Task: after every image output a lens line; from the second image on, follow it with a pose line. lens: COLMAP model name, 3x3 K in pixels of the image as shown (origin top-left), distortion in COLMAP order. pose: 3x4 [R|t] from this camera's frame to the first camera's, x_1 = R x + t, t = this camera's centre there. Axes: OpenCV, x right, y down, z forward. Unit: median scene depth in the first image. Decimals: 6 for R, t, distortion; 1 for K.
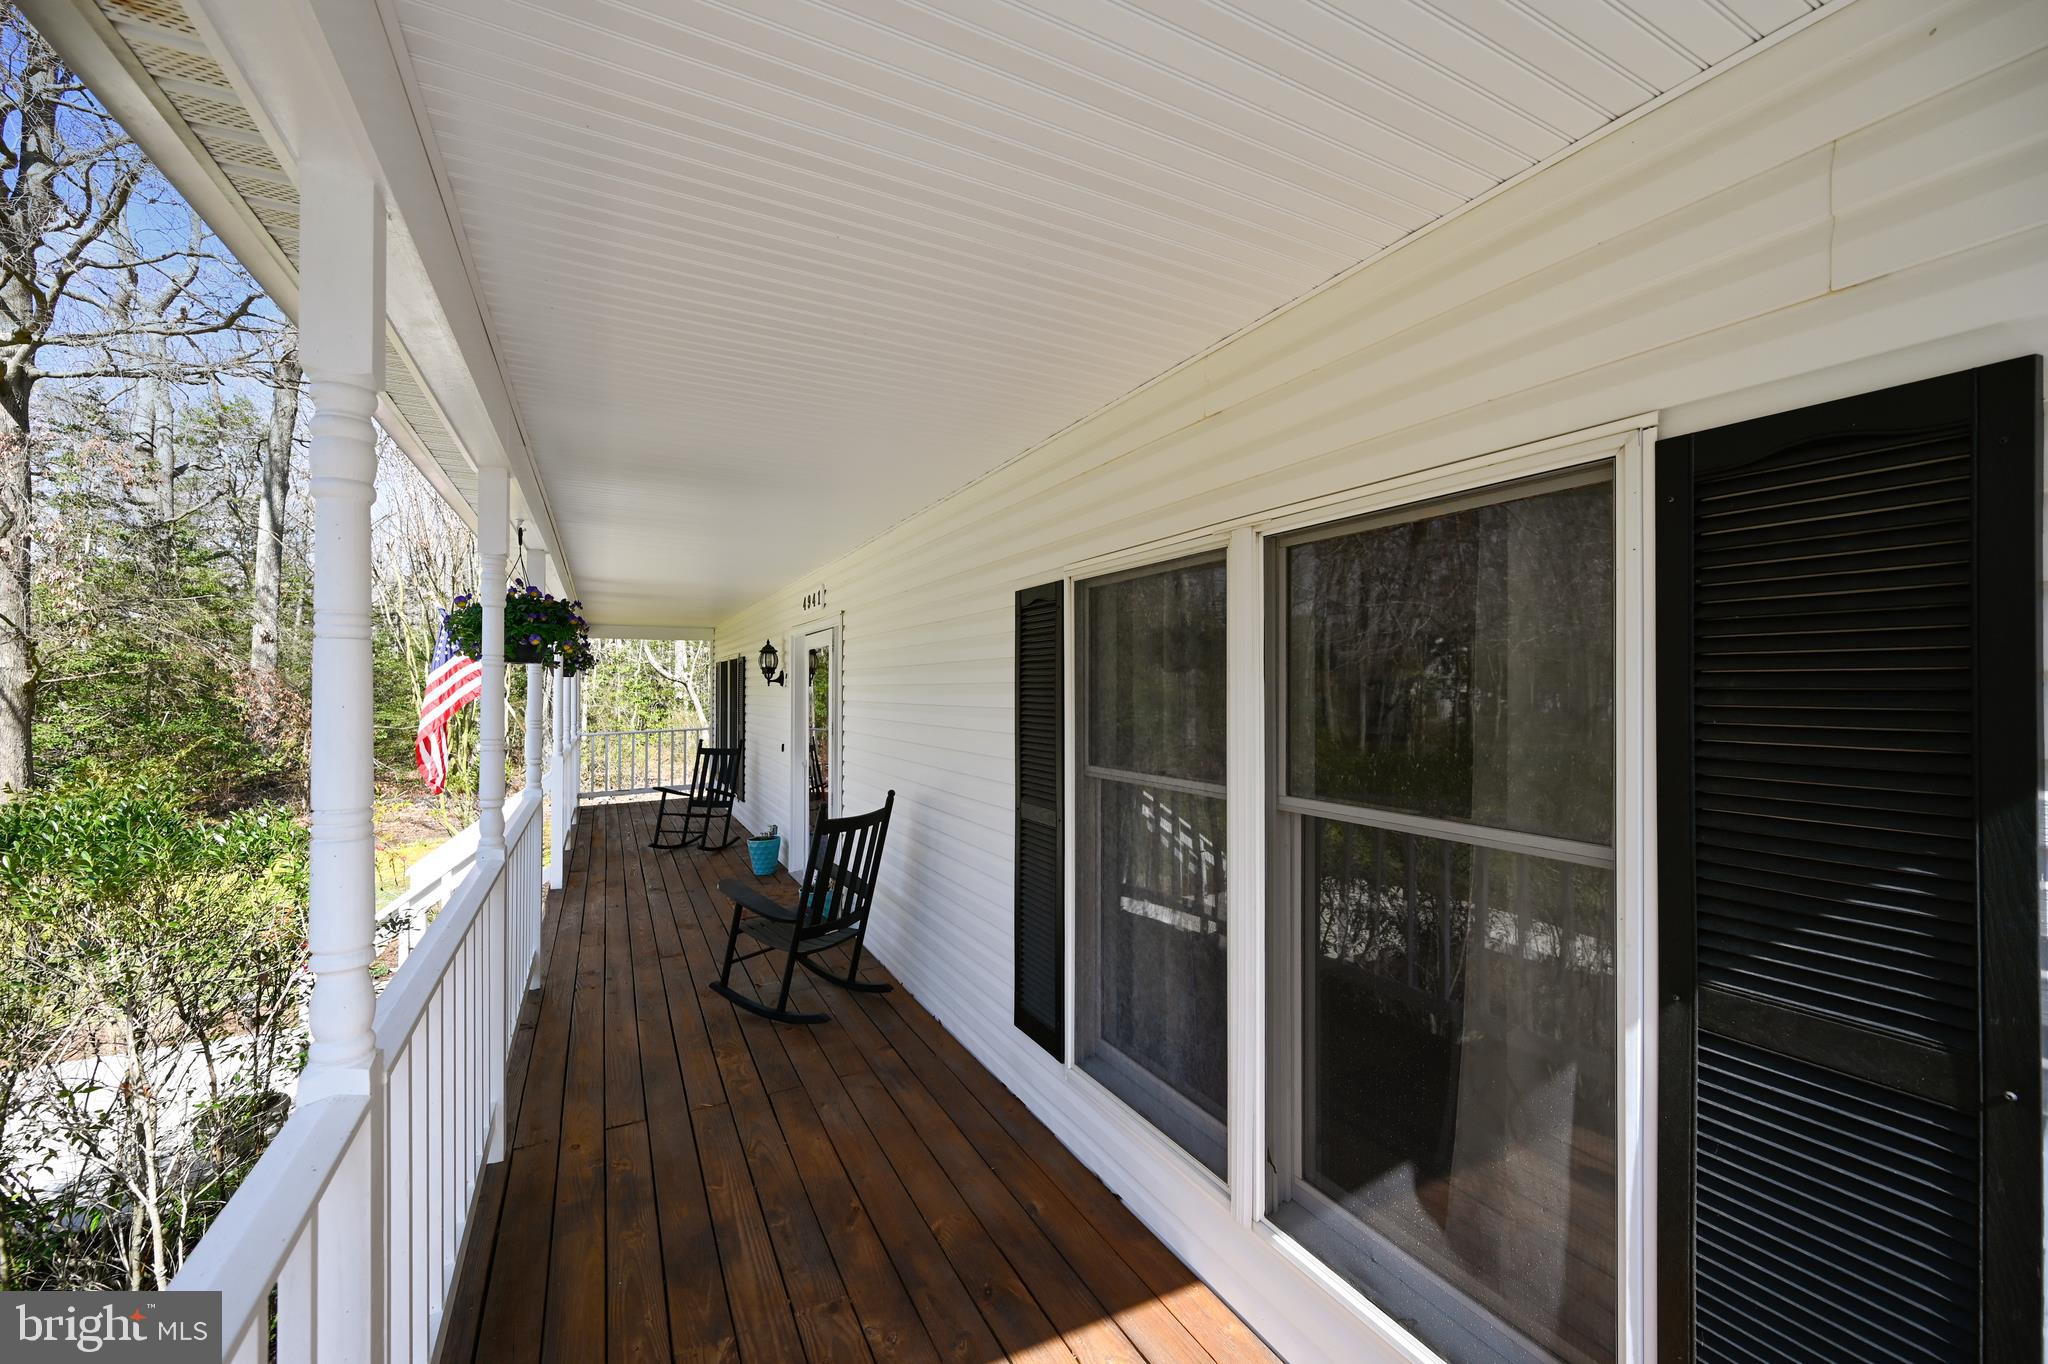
lens RADIAL K [[811.5, 0, 1024.0], [0, 811.5, 682.0], [0, 0, 1]] dist [-0.000104, -0.000015]
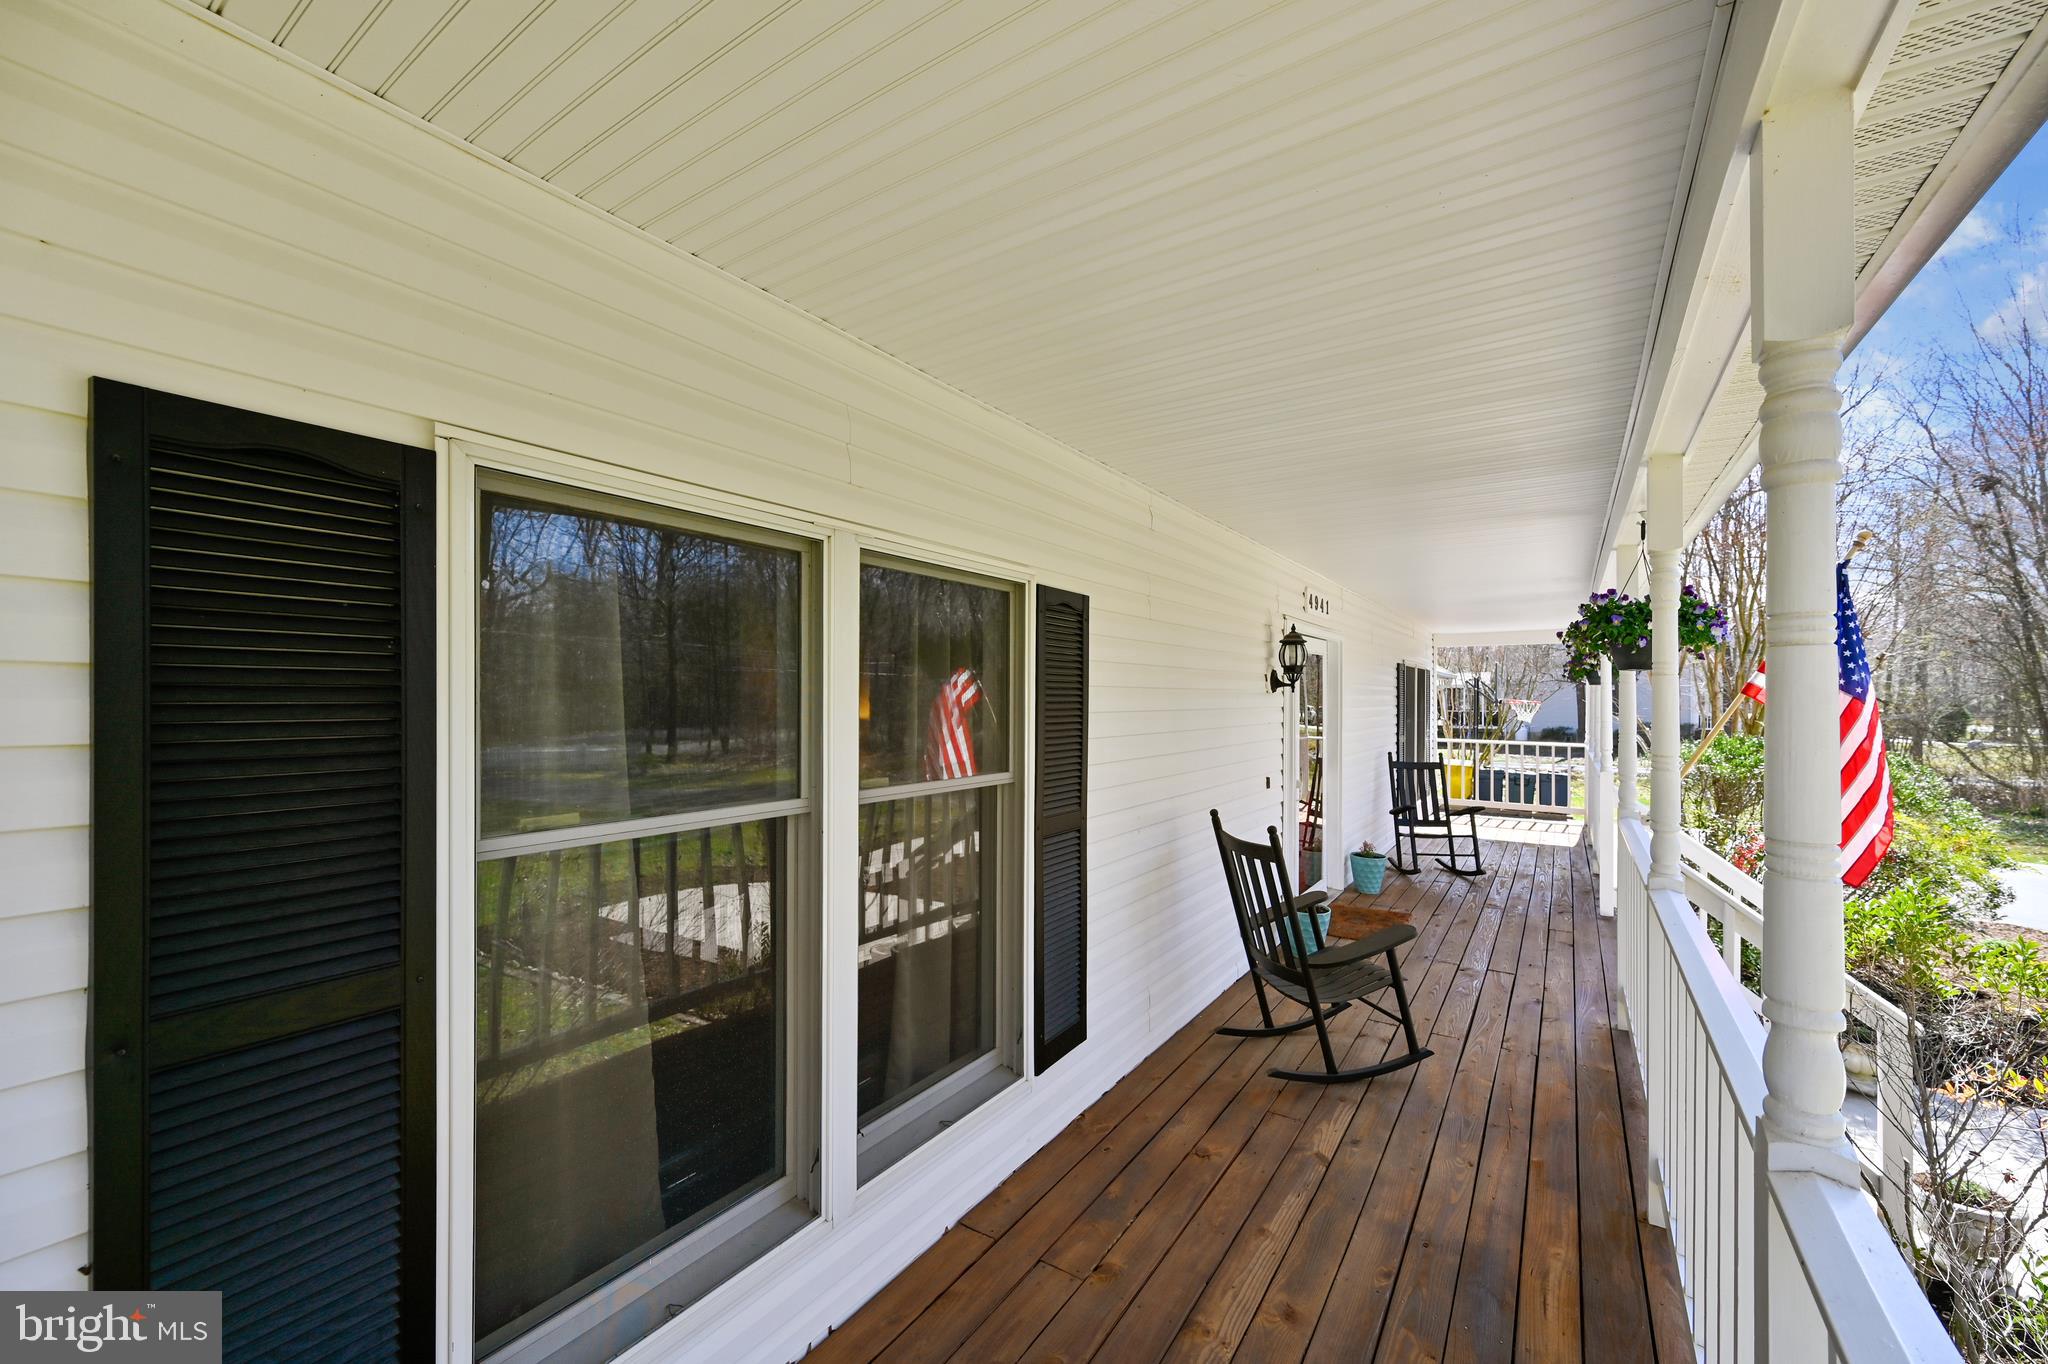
lens RADIAL K [[811.5, 0, 1024.0], [0, 811.5, 682.0], [0, 0, 1]] dist [-0.000104, -0.000015]
pose [[-0.482631, 0.018243, 0.875634, -1.034116], [-0.005272, 0.999704, -0.023734, 0.021293], [-0.875808, -0.016071, -0.482392, 1.954332]]
